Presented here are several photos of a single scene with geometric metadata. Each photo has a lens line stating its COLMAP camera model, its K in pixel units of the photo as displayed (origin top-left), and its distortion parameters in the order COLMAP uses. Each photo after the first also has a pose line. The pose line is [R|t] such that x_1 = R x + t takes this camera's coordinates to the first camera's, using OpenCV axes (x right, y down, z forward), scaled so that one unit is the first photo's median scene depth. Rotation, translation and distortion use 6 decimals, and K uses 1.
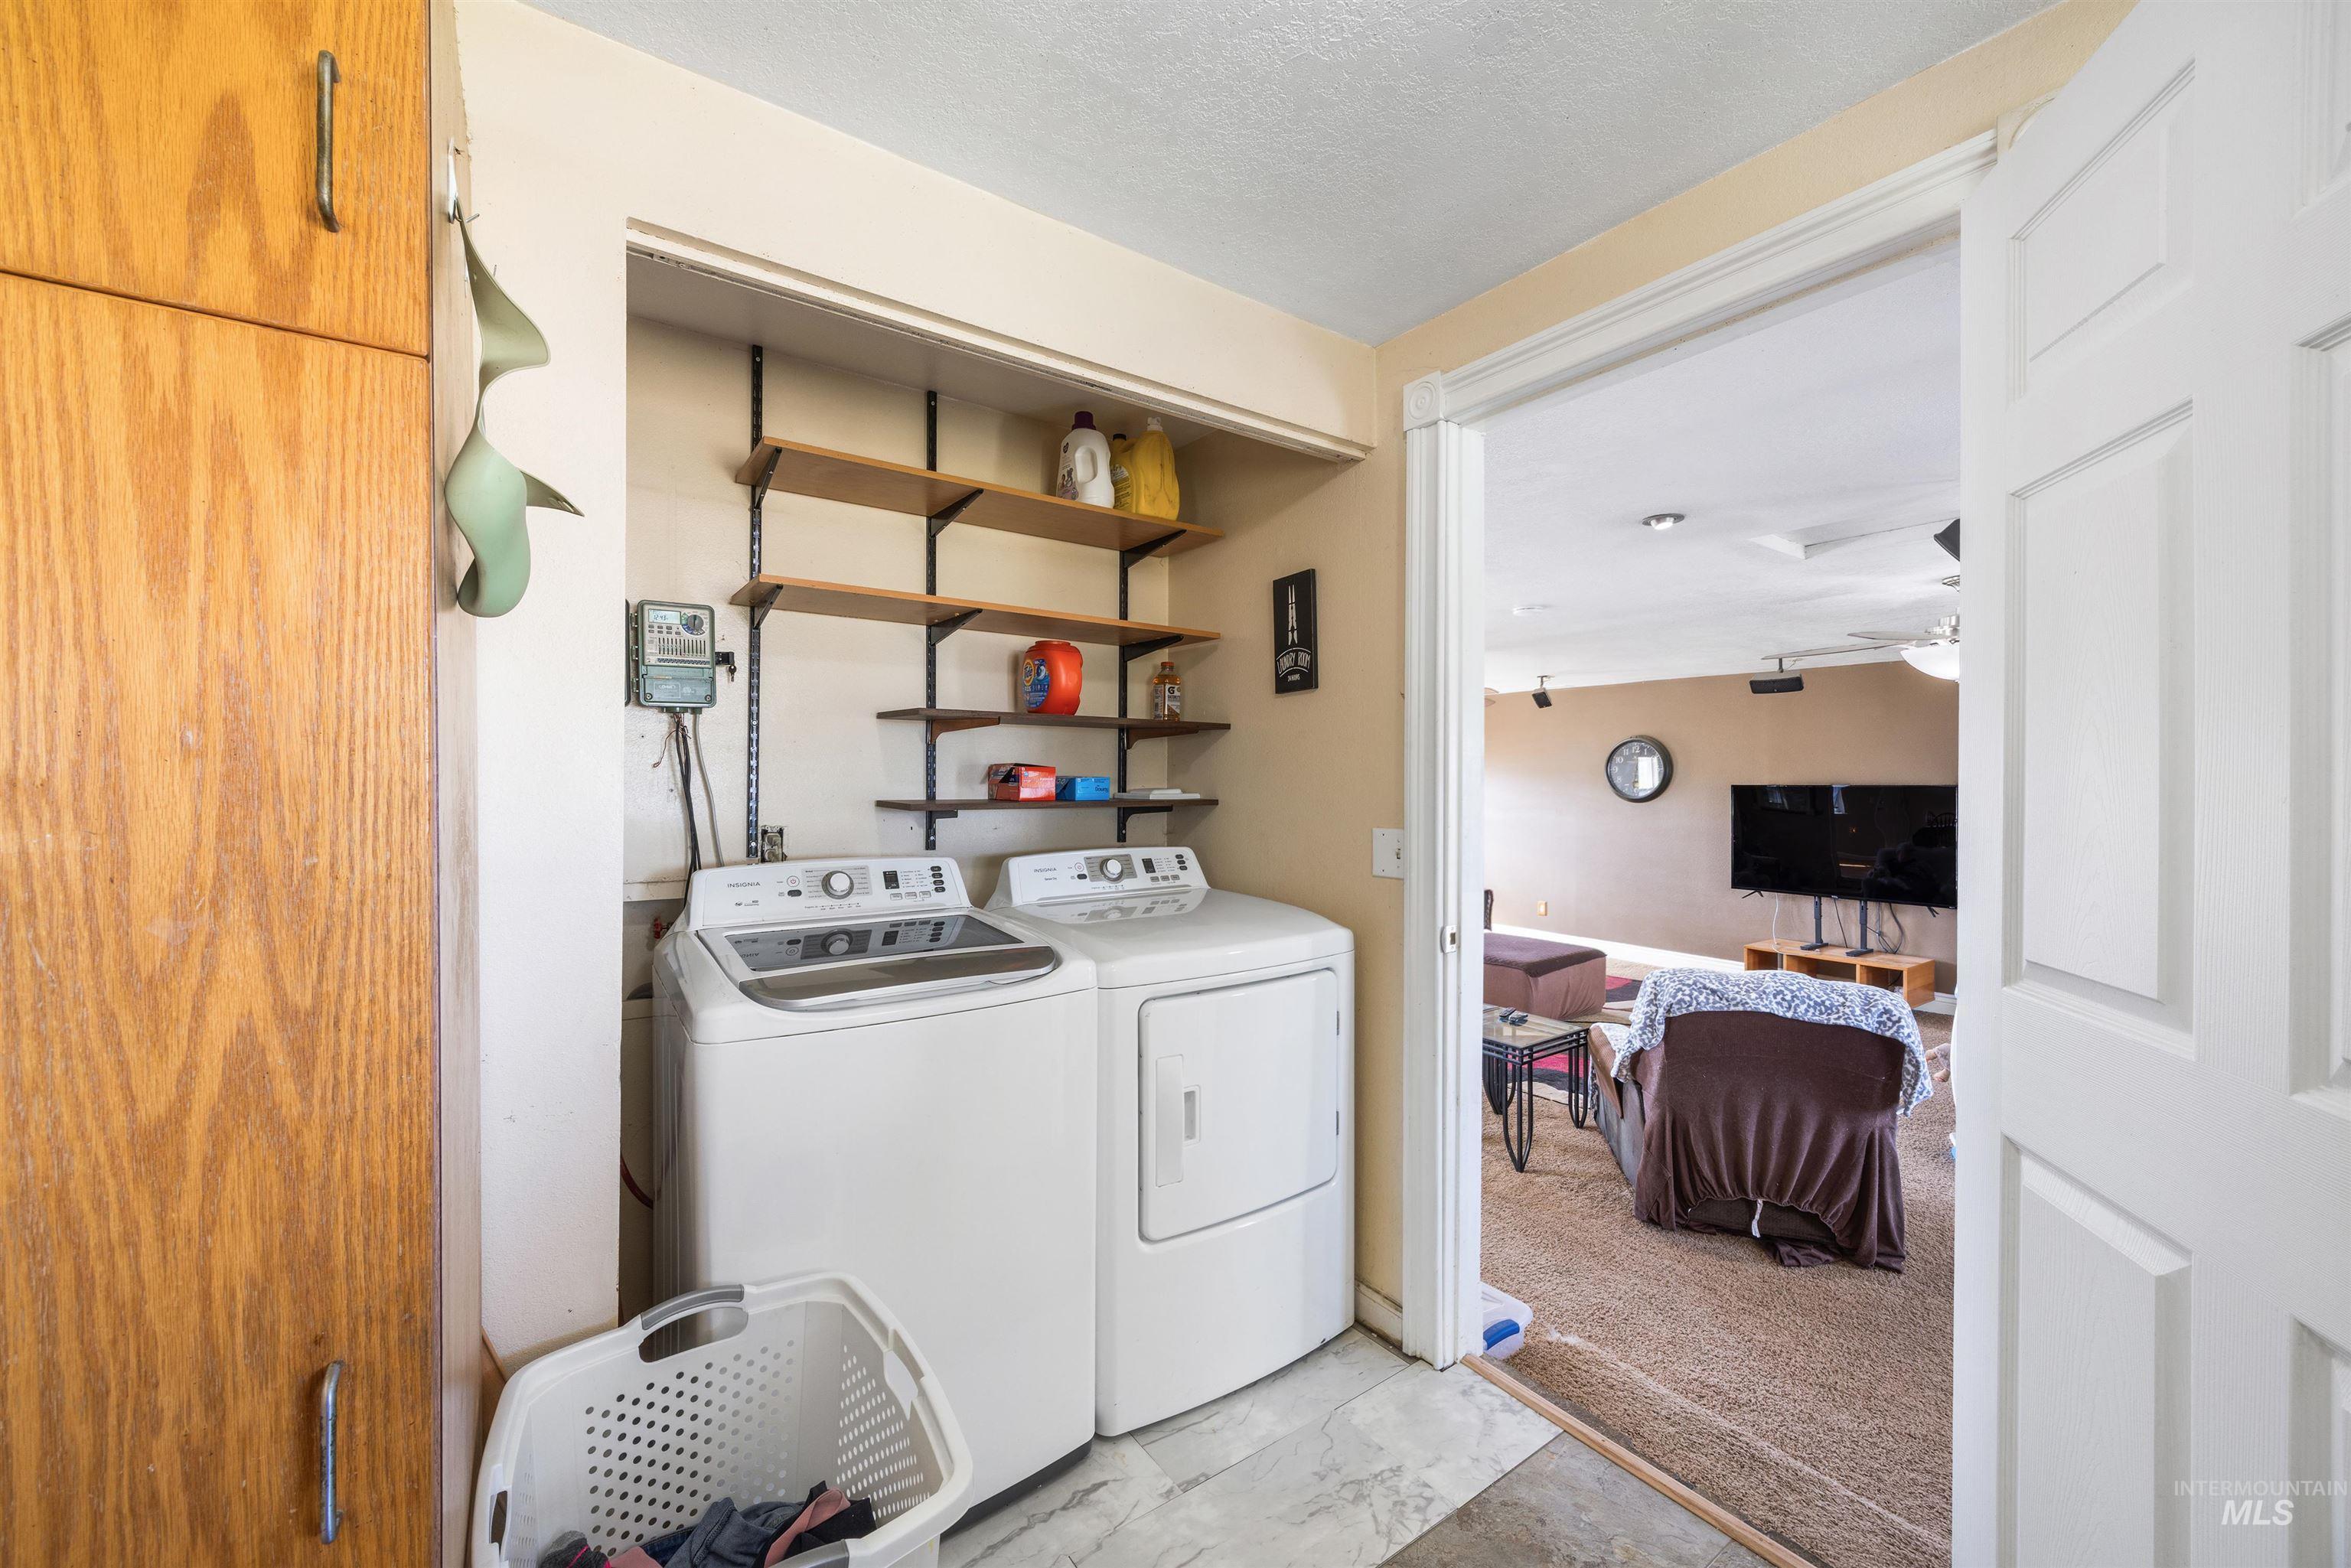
lens RADIAL K [[900.7, 0, 1177.8], [0, 900.7, 777.1], [0, 0, 1]] dist [-0.000692, 0.000090]
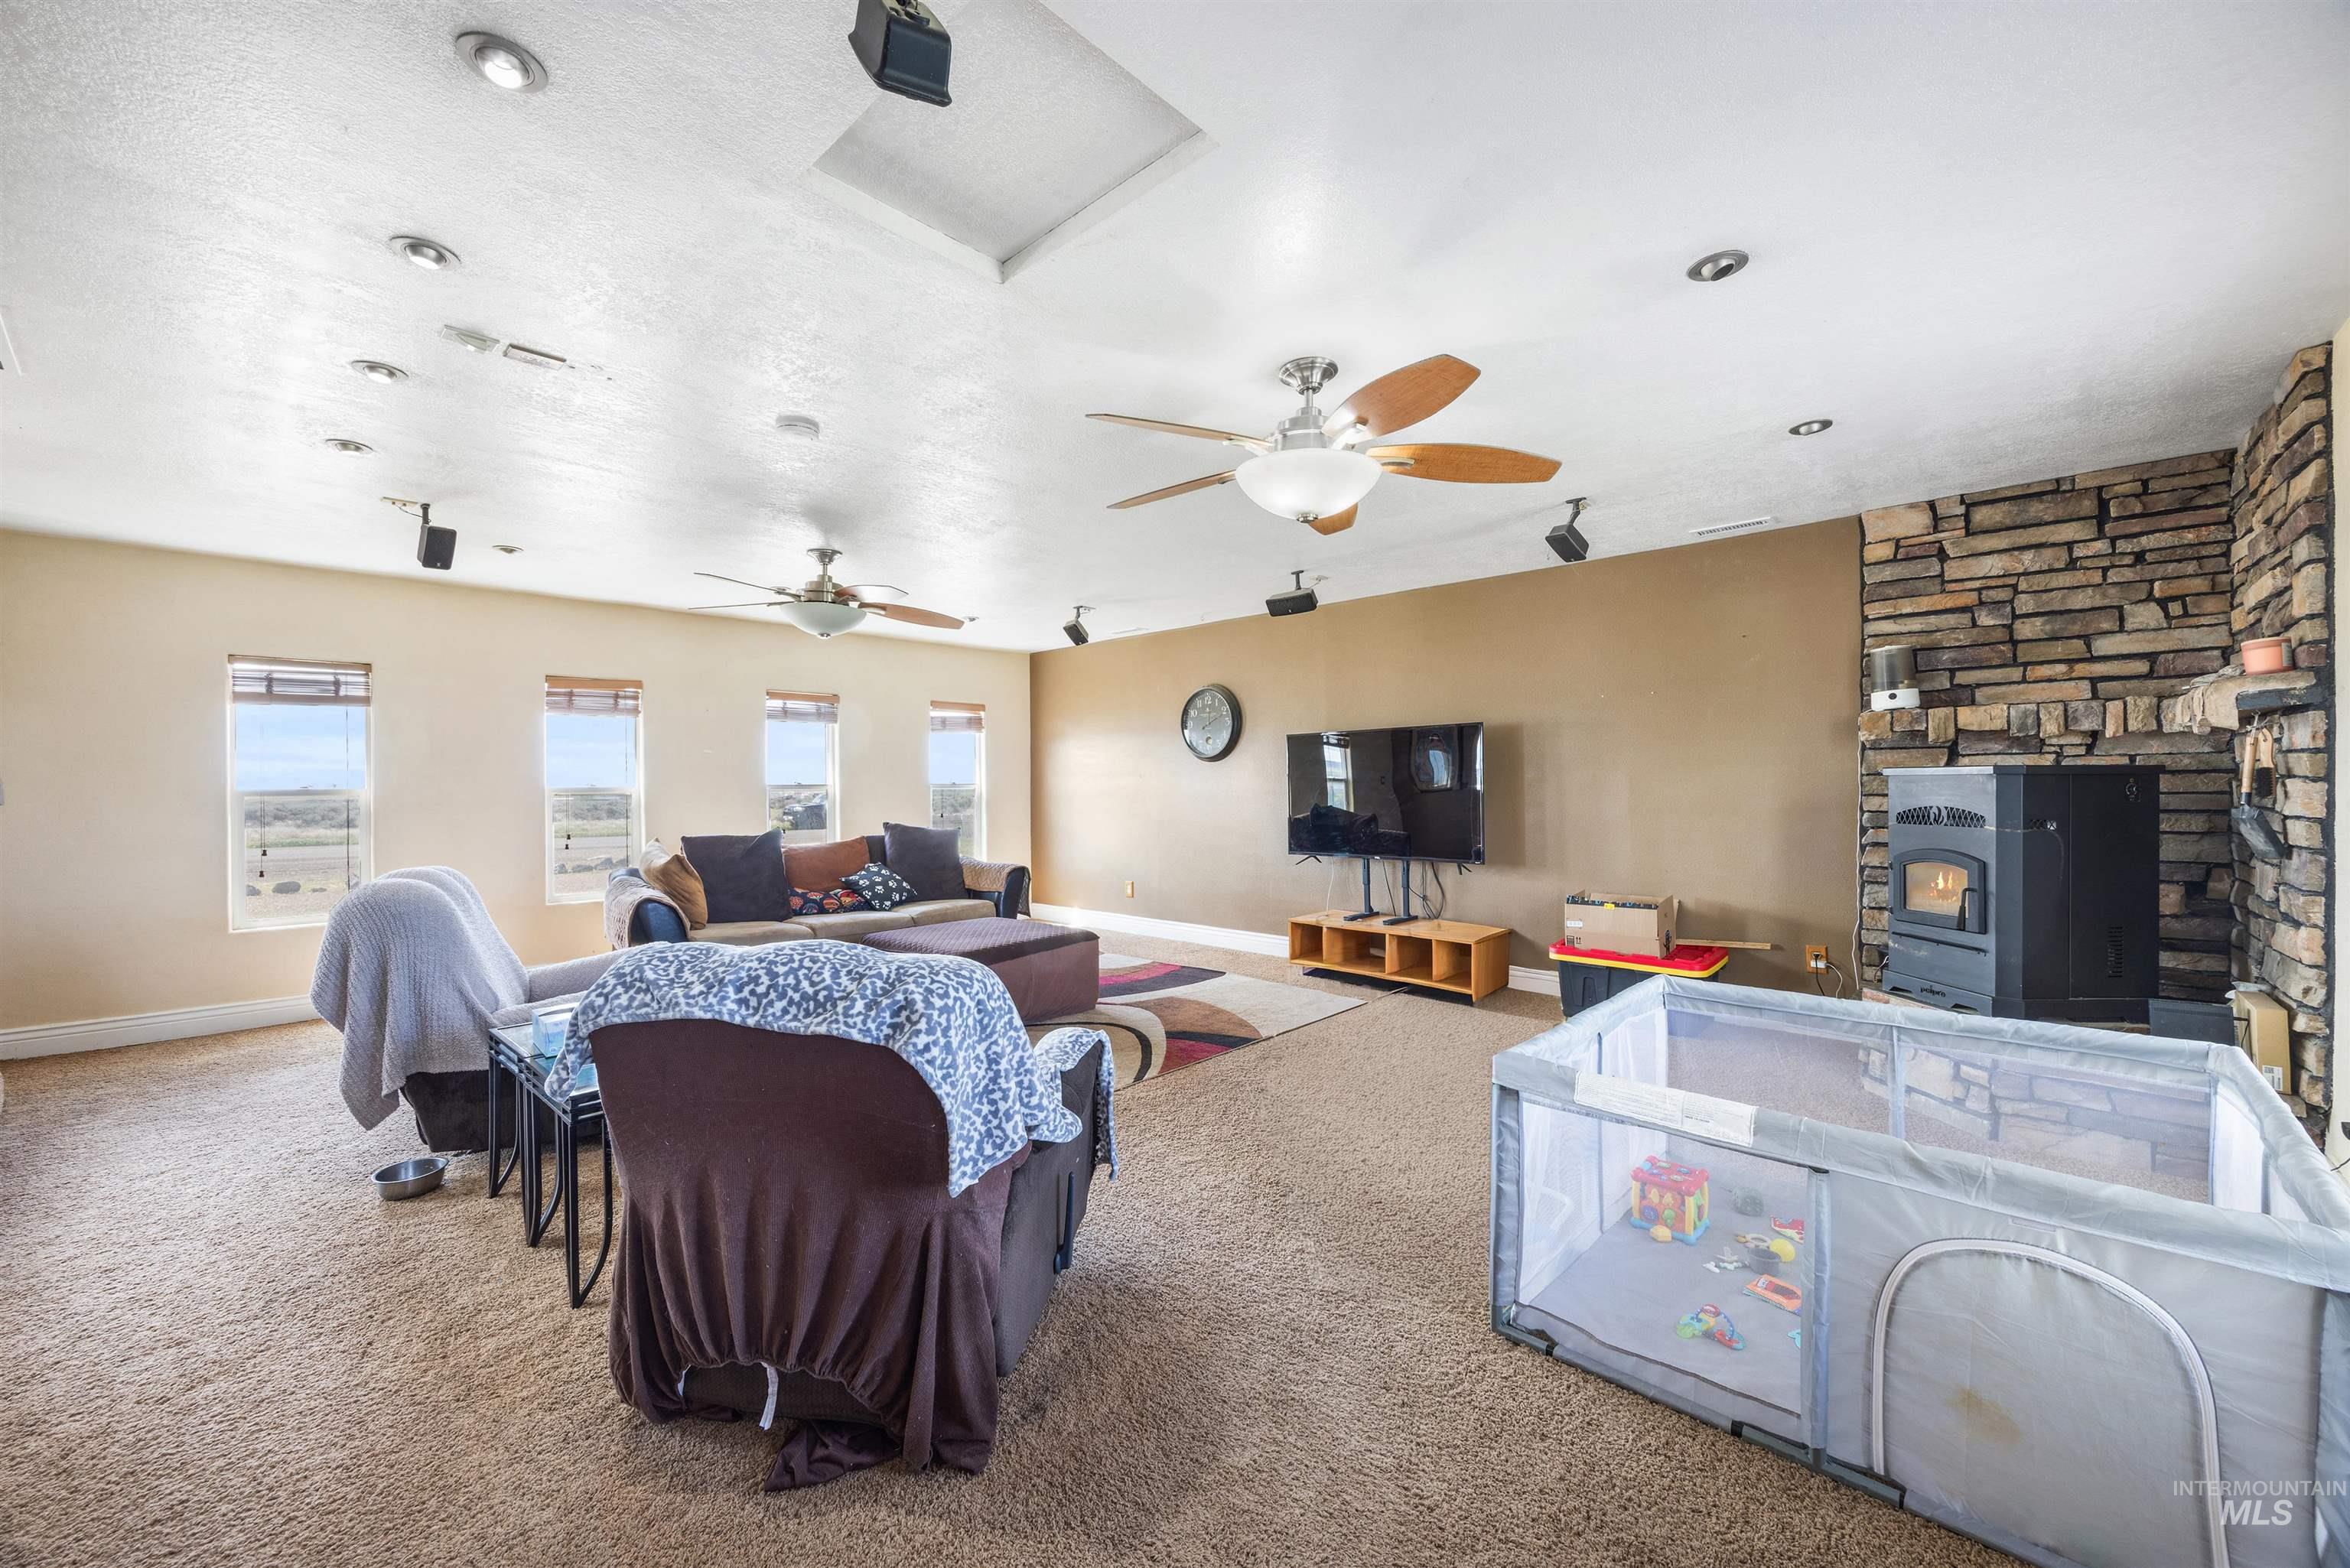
lens RADIAL K [[900.2, 0, 1177.3], [0, 900.2, 777.1], [0, 0, 1]] dist [-0.000692, 0.000090]
pose [[0.979295, -0.014263, 0.201936, 0.372719], [0.015371, 0.999874, -0.003922, 0.056975], [-0.201854, 0.006944, 0.979391, 0.193885]]
